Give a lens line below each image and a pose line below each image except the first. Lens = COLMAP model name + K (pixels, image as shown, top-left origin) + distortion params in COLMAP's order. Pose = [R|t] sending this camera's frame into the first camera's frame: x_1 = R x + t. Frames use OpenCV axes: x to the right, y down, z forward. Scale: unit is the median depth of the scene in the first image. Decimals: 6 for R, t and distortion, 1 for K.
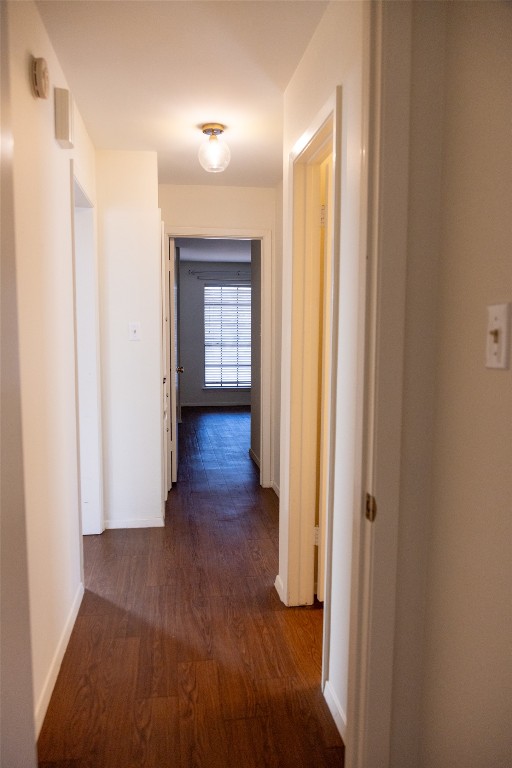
lens RADIAL K [[613.5, 0, 255.6], [0, 613.5, 383.8], [0, 0, 1]] dist [-0.008333, -0.000454]
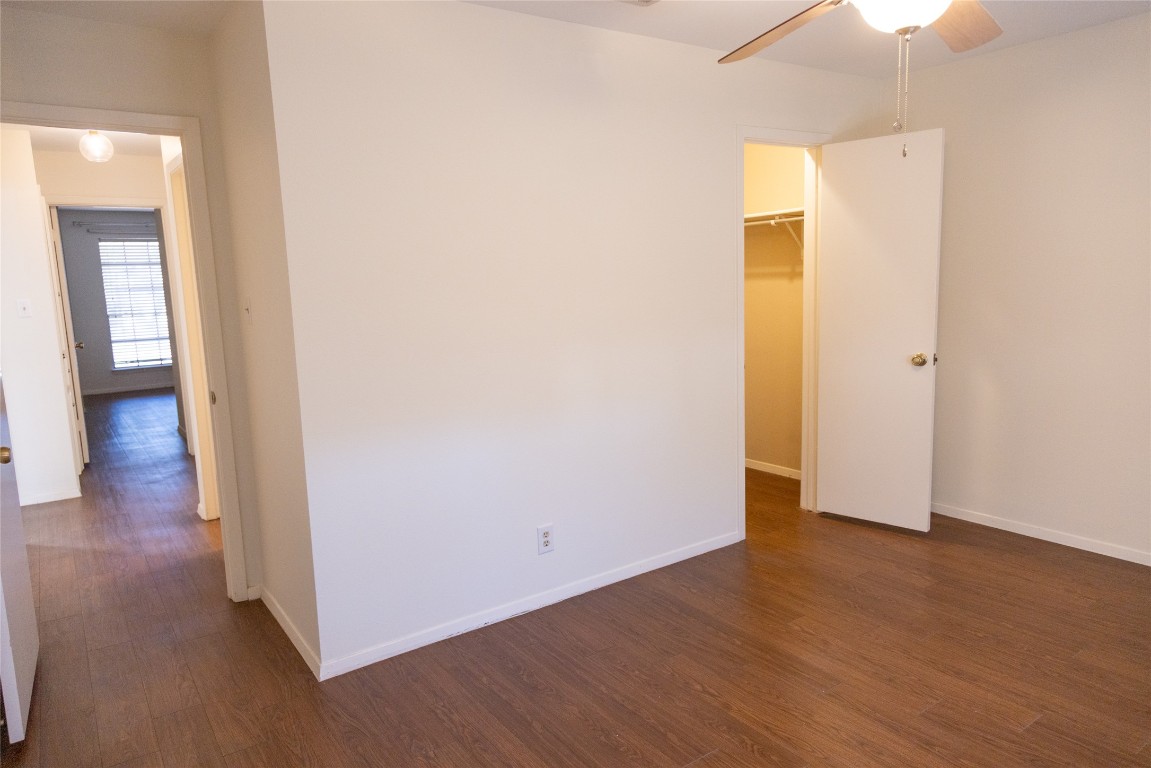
lens RADIAL K [[766.6, 0, 578.9], [0, 766.6, 392.0], [0, 0, 1]] dist [0.020137, -0.005834]
pose [[0.893753, -0.098449, 0.437623, 0.034014], [0.074550, 0.994650, 0.071506, 0.020353], [-0.442322, -0.031284, 0.896311, -0.383936]]
